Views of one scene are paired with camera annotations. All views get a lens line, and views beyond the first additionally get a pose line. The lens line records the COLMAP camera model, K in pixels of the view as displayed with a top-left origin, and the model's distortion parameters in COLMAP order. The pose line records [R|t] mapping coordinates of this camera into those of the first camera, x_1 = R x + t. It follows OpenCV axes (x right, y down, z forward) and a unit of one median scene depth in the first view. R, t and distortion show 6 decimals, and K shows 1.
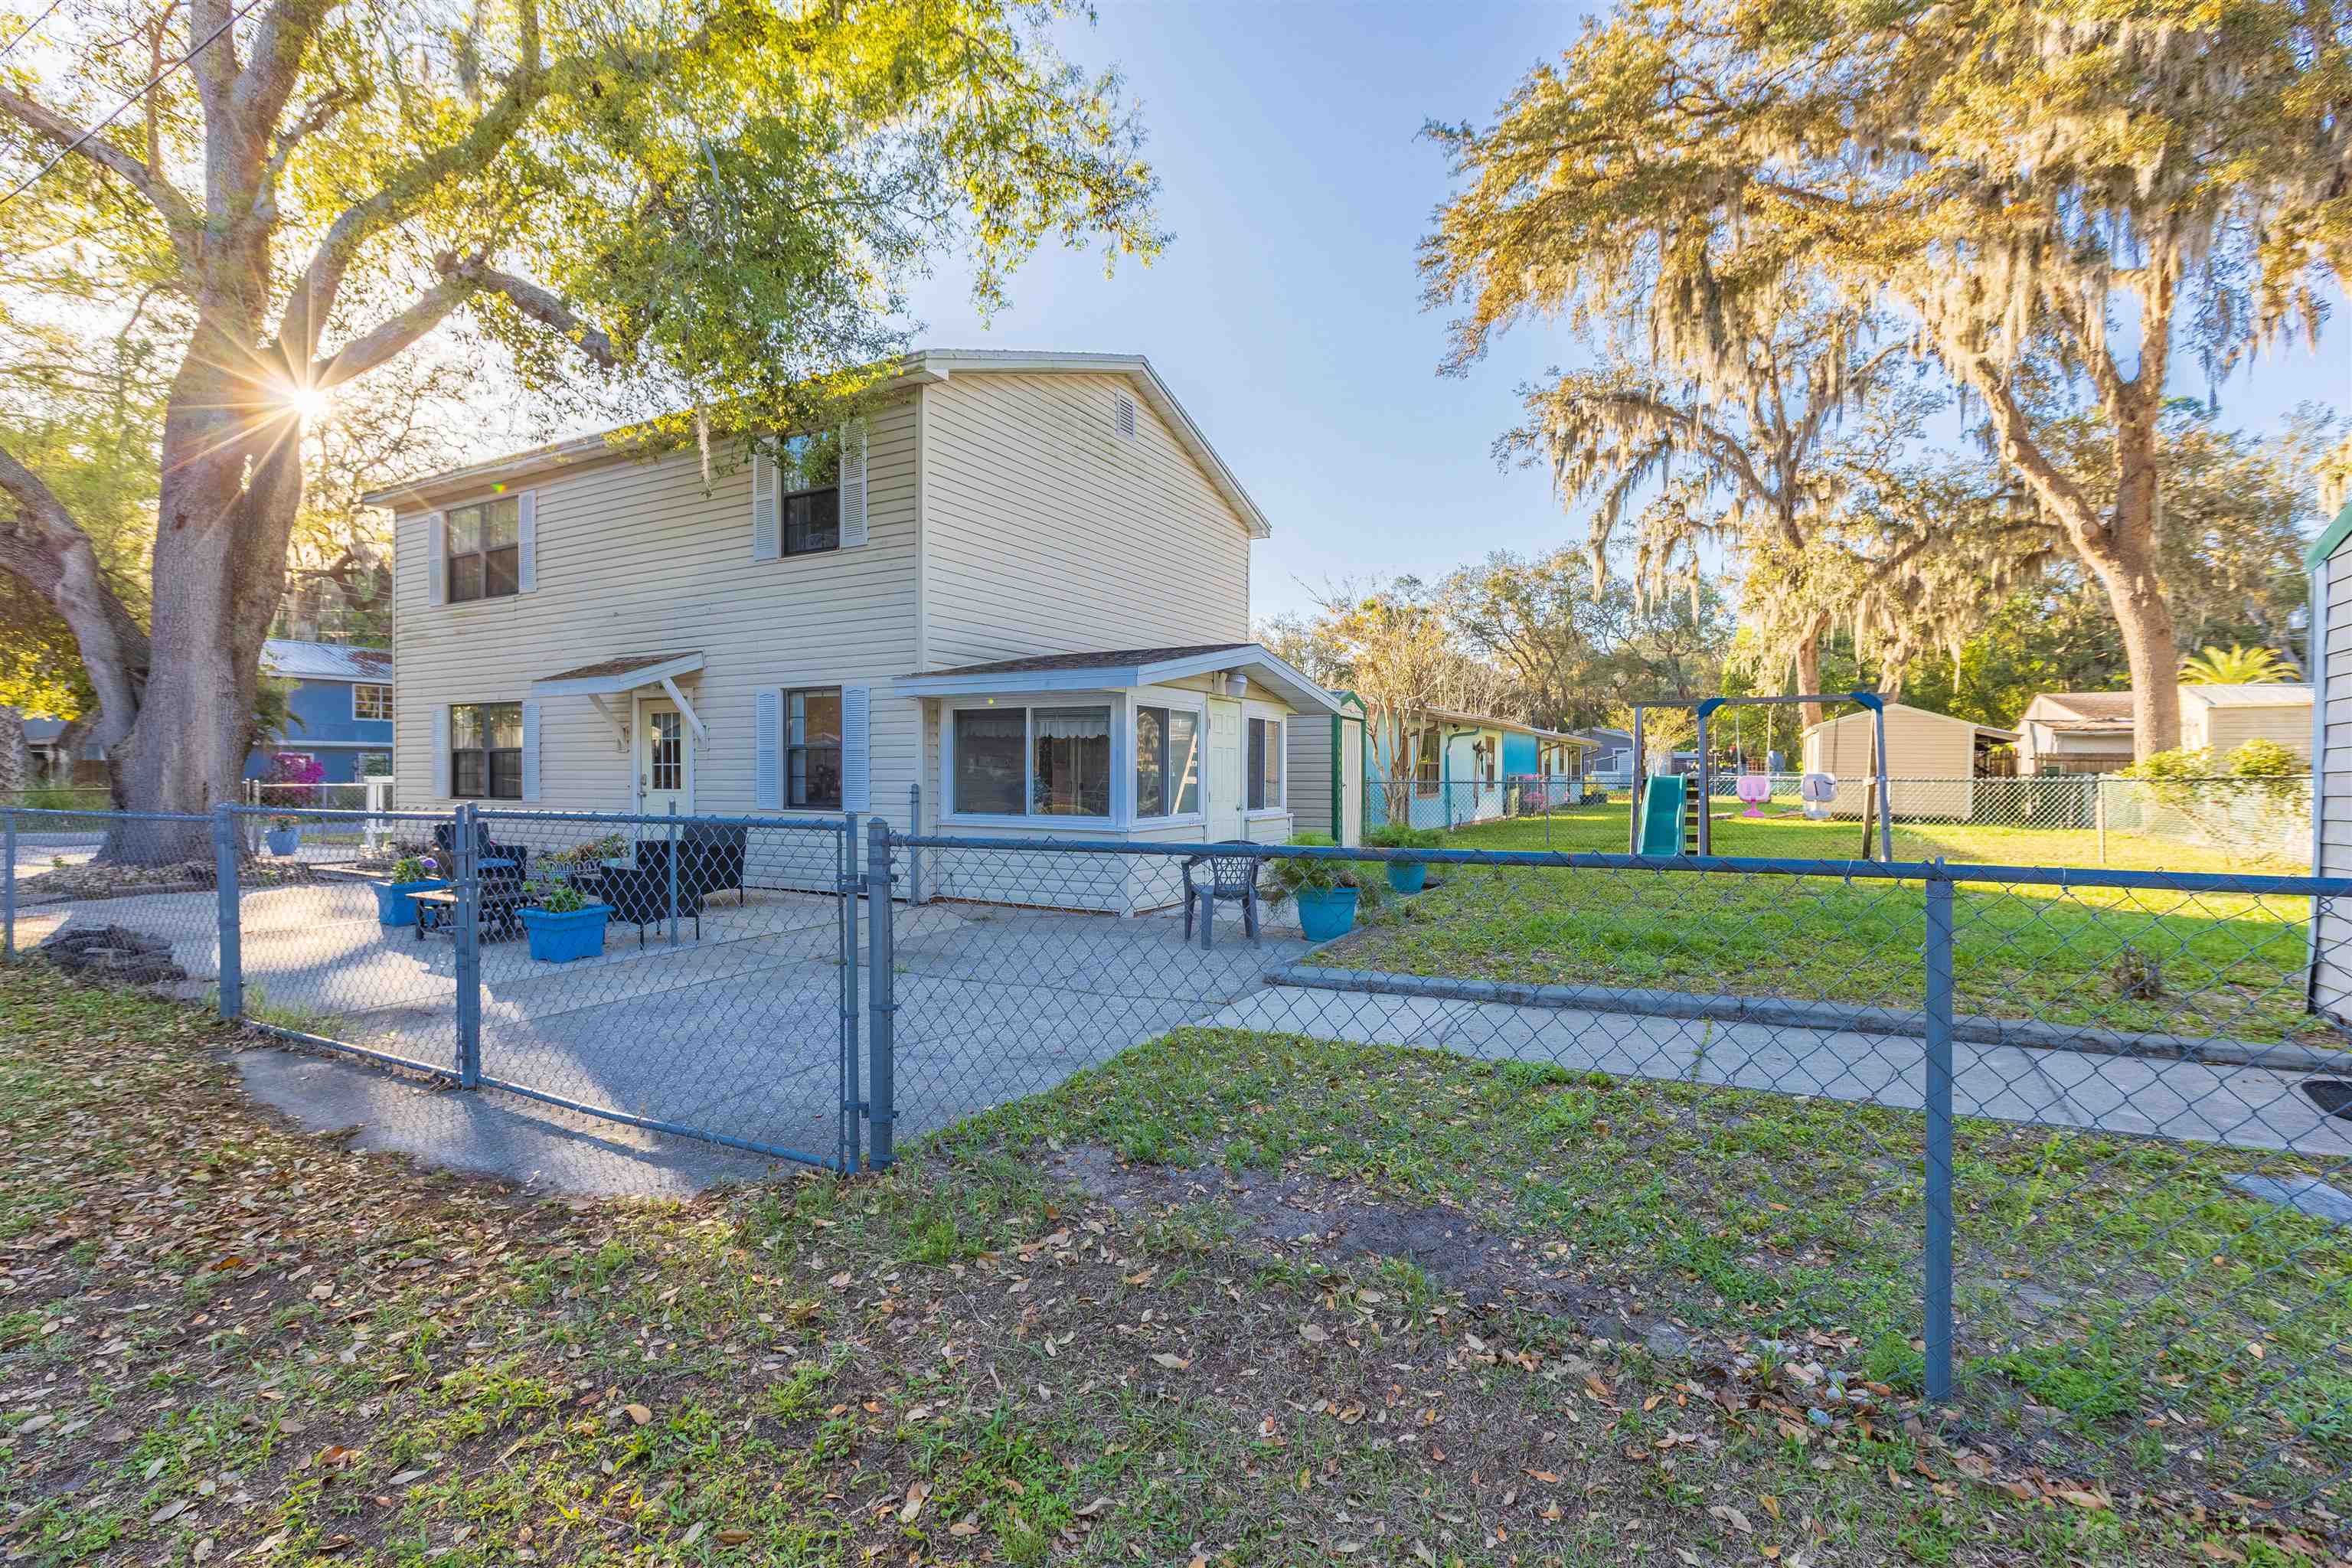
lens RADIAL K [[1057.0, 0, 1179.1], [0, 1057.0, 785.4], [0, 0, 1]] dist [-0.000177, -0.000800]
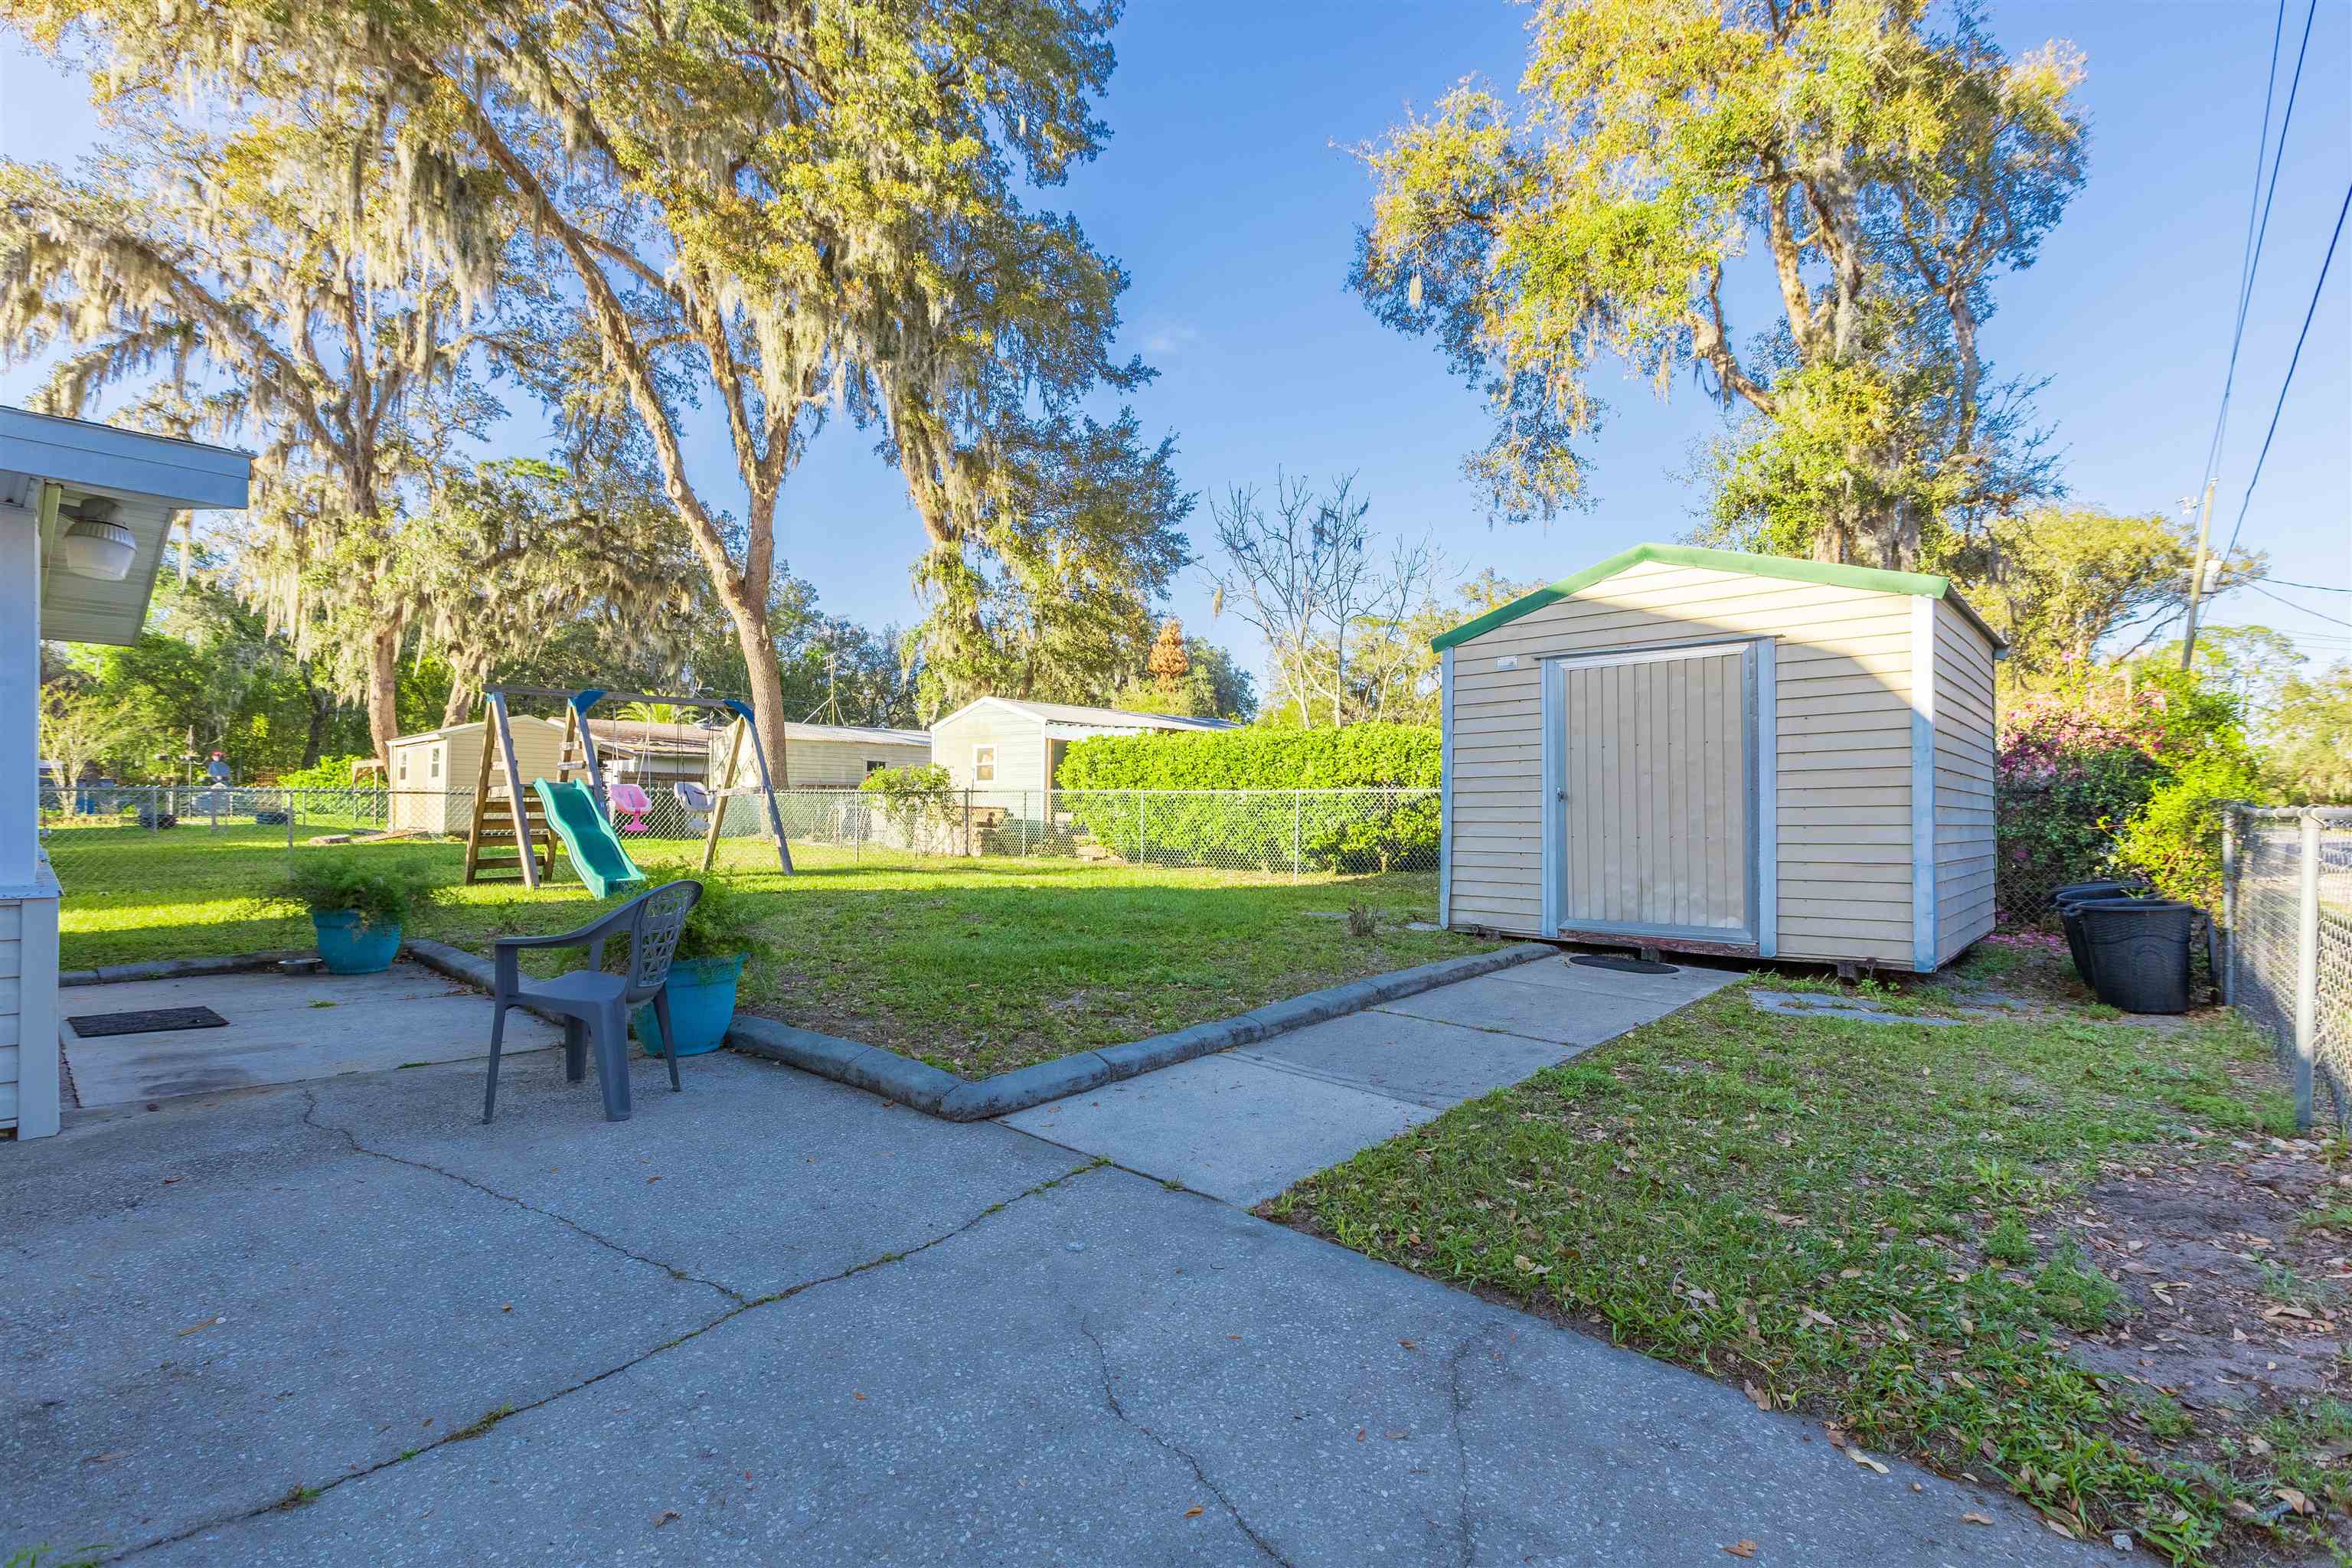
lens RADIAL K [[1057.0, 0, 1176.7], [0, 1057.0, 809.3], [0, 0, 1]] dist [-0.000177, -0.000800]
pose [[0.232778, -0.004613, 0.972519, -0.220589], [0.001158, 0.999989, 0.004466, 0.009019], [-0.972529, 0.000087, 0.232781, 0.386694]]
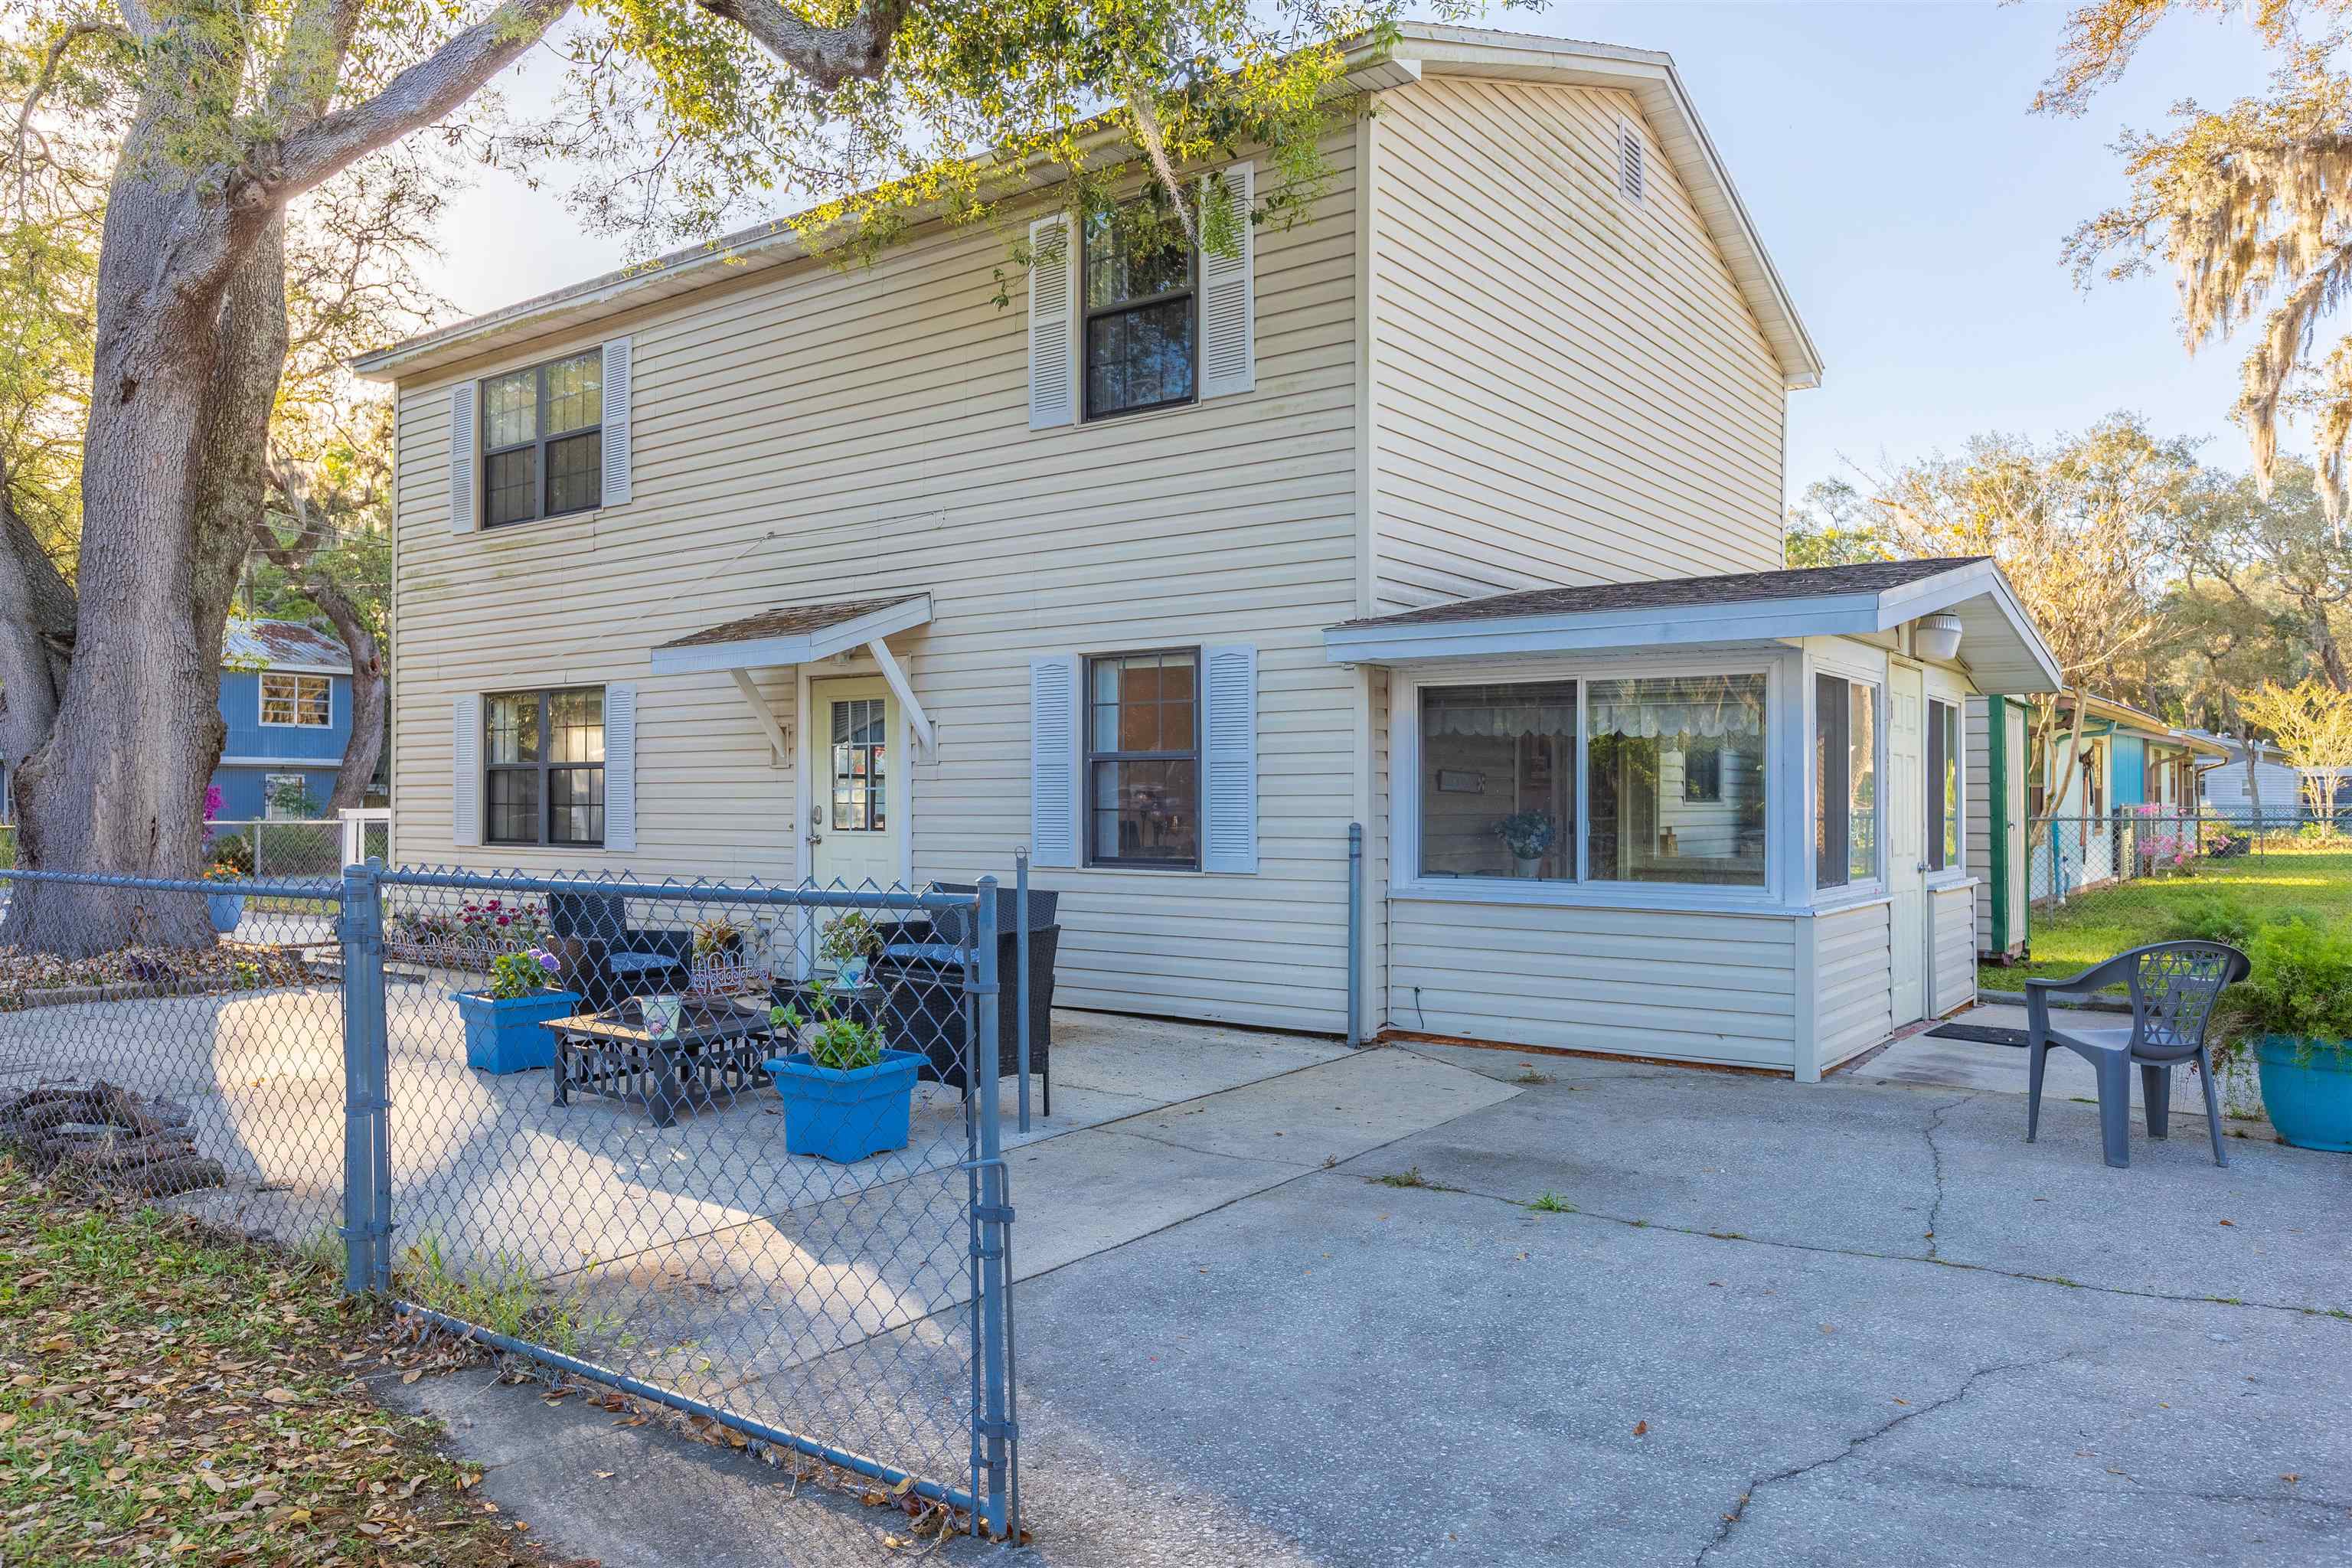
lens RADIAL K [[1633.5, 0, 1182.4], [0, 1633.5, 796.9], [0, 0, 1]] dist [-0.005194, 0.008386]
pose [[0.991468, -0.001106, -0.130348, -0.176622], [-0.000949, 0.999876, -0.015709, -0.001145], [0.130349, 0.015699, 0.991344, 0.119423]]
